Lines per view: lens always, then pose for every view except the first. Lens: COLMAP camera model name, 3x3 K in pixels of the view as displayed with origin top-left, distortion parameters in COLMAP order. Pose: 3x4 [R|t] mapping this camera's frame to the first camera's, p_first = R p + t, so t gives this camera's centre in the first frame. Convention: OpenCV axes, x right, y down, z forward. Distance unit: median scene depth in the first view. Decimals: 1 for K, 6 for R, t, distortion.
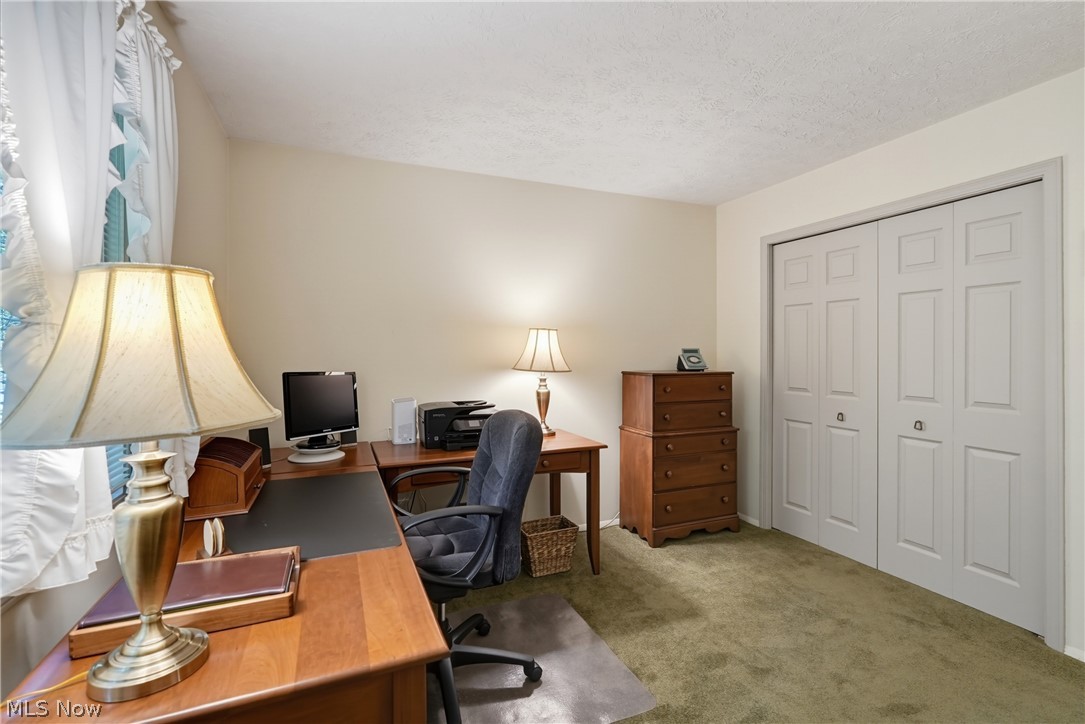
lens RADIAL K [[492.9, 0, 543.3], [0, 492.9, 354.9], [0, 0, 1]] dist [-0.002372, 0.000090]
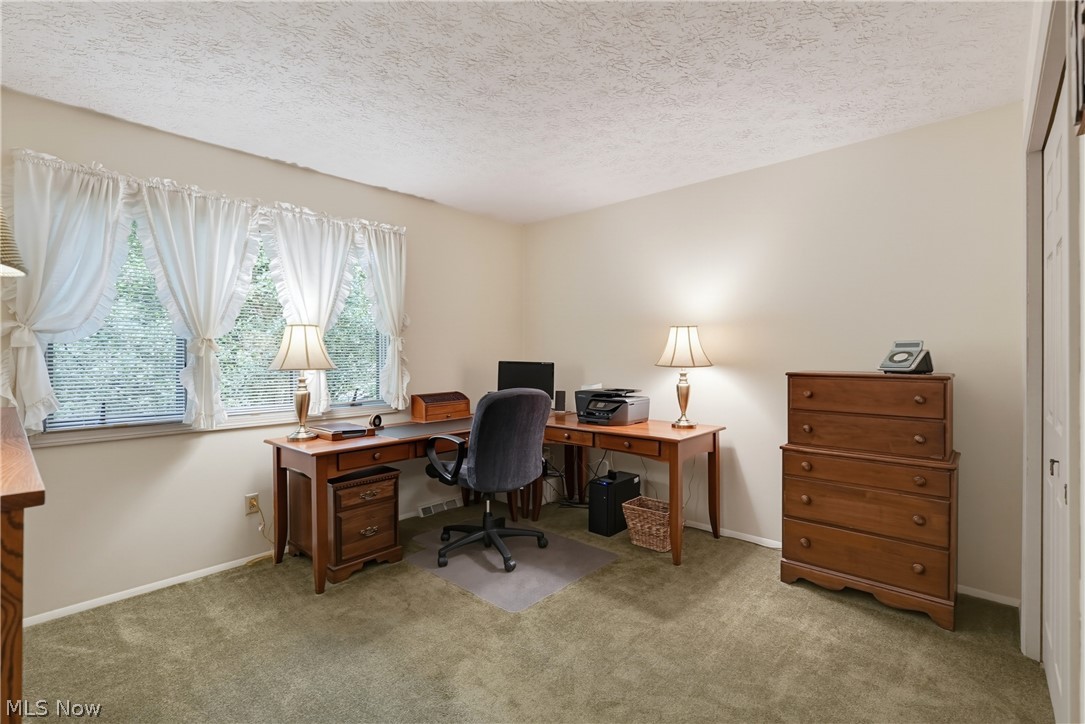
lens RADIAL K [[492.9, 0, 543.3], [0, 492.9, 354.9], [0, 0, 1]] dist [-0.002372, 0.000090]
pose [[0.421657, 0.002238, -0.906753, 0.827724], [-0.002329, 0.999996, 0.001385, 0.007706], [0.906752, 0.001527, 0.421661, 0.286762]]
